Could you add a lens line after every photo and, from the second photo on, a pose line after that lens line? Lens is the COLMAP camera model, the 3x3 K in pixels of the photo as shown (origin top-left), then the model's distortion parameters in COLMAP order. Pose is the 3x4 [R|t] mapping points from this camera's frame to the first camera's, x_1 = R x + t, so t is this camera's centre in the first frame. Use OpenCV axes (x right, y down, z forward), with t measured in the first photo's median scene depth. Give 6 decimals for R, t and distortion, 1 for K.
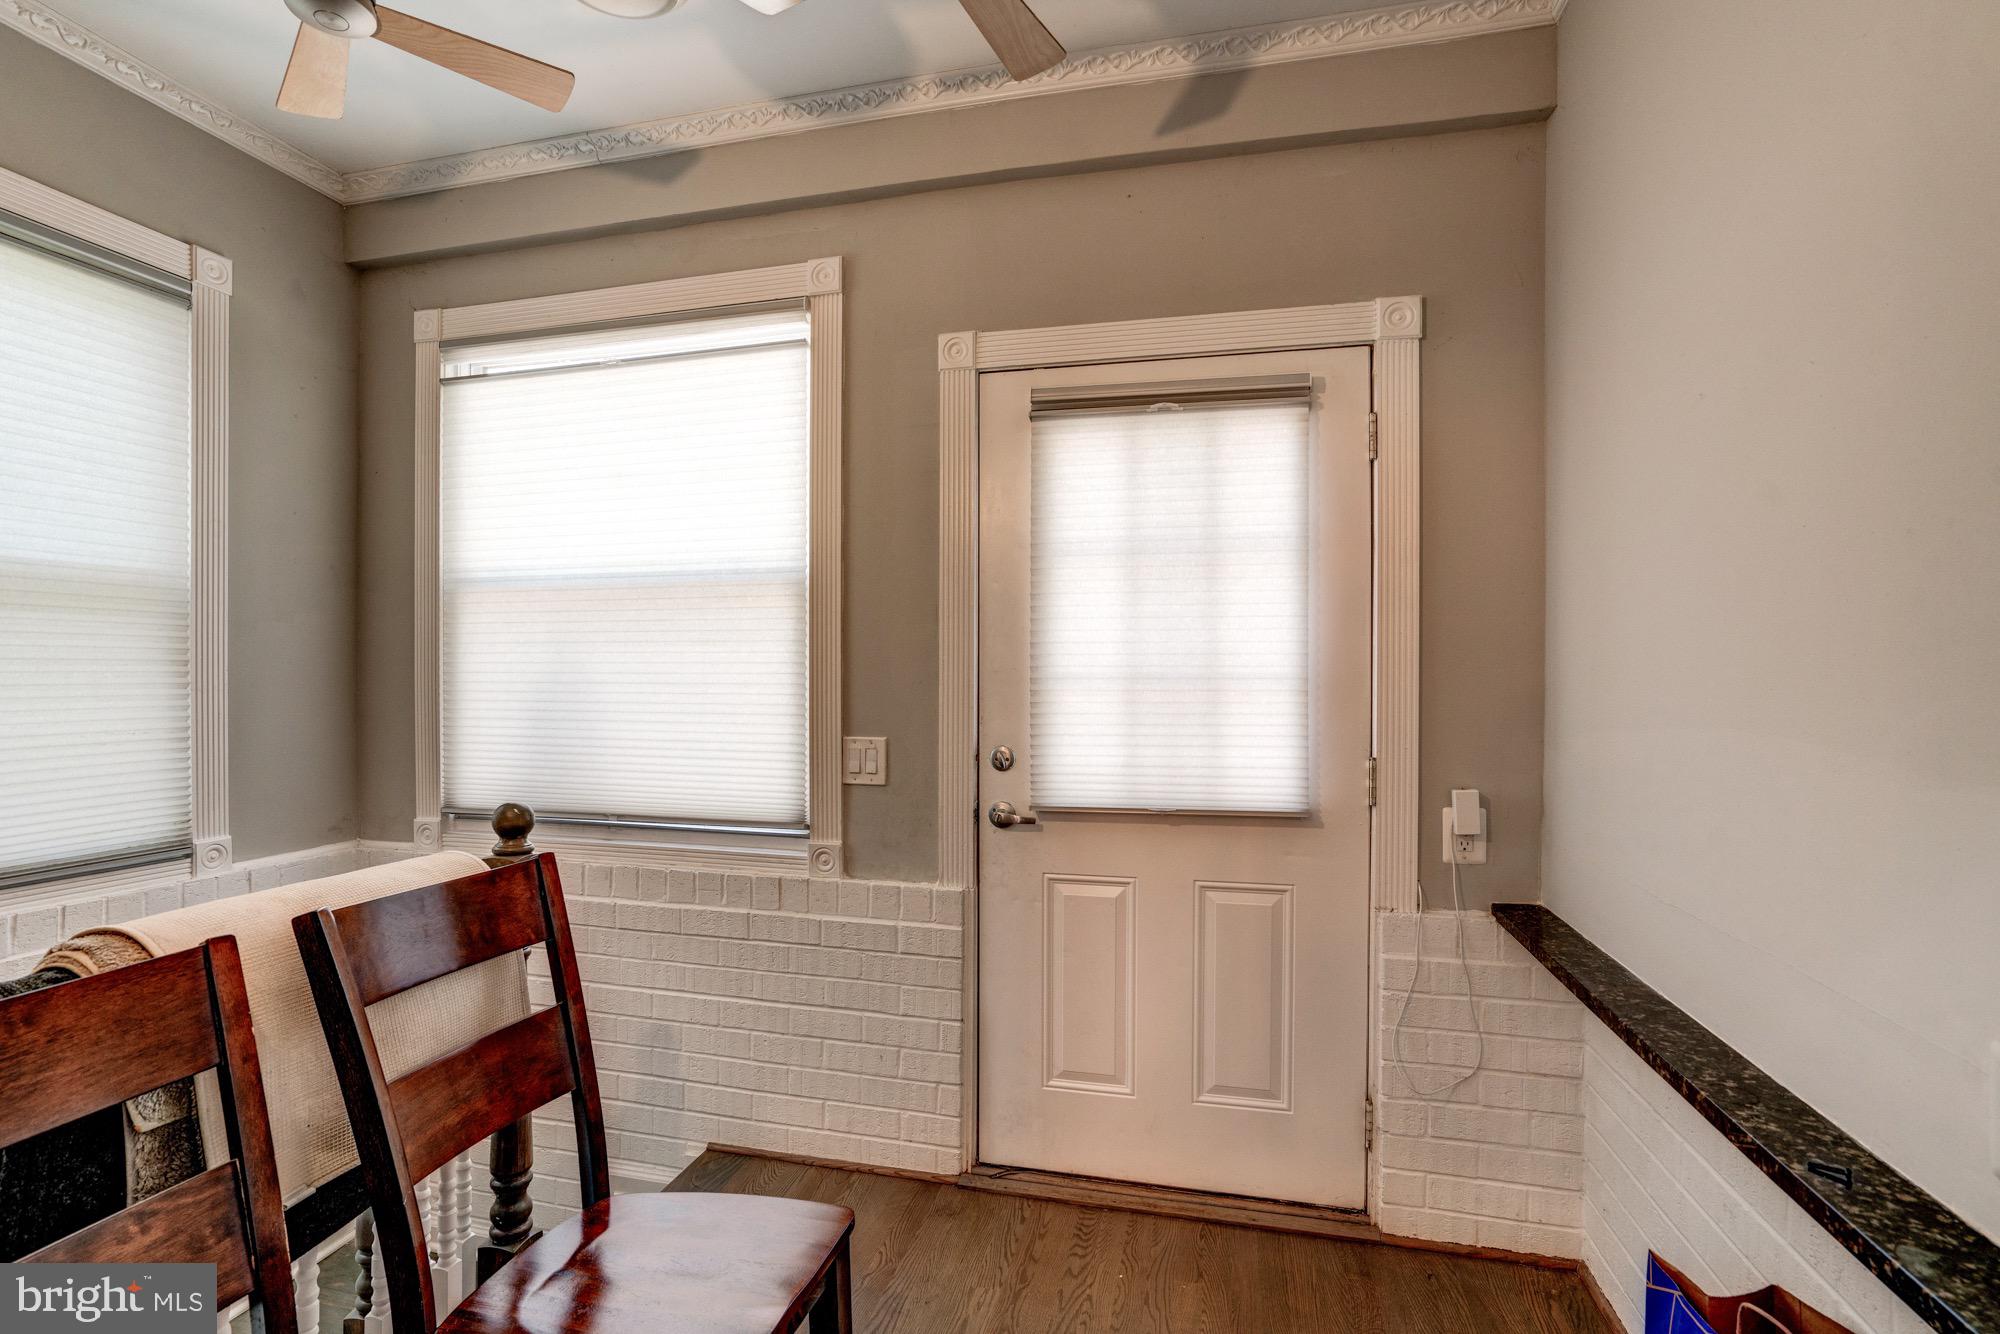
lens RADIAL K [[944.3, 0, 1000.9], [0, 944.3, 671.2], [0, 0, 1]] dist [-0.014455, 0.008946]
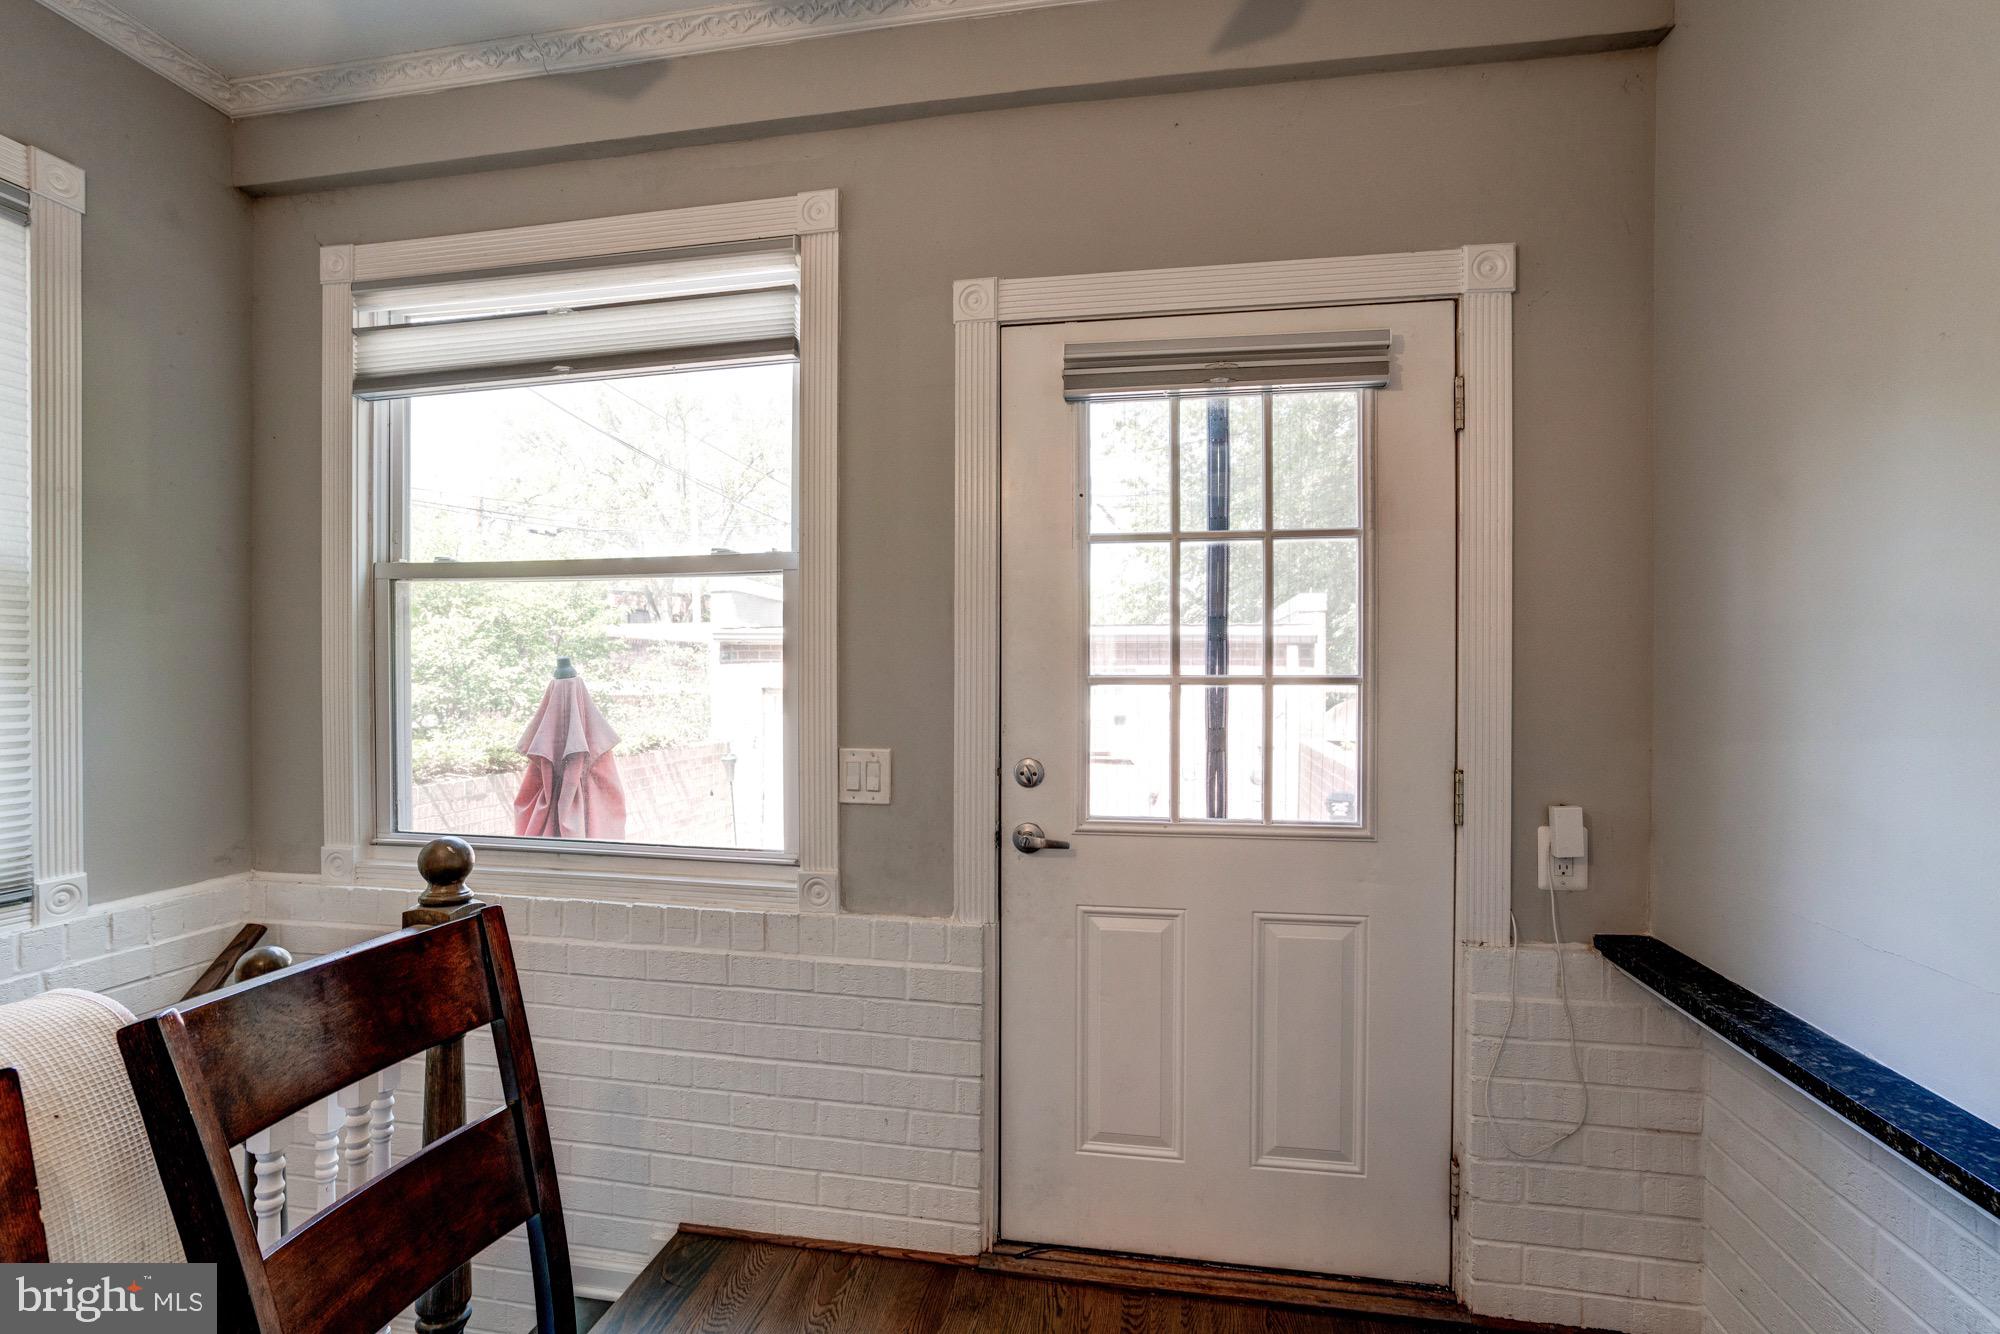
lens RADIAL K [[944.3, 0, 1001.6], [0, 944.3, 674.7], [0, 0, 1]] dist [-0.014455, 0.008946]
pose [[0.998072, -0.000647, 0.062066, -0.078605], [0.000535, 0.999998, 0.001812, 0.001035], [-0.062067, -0.001775, 0.998070, 0.142658]]
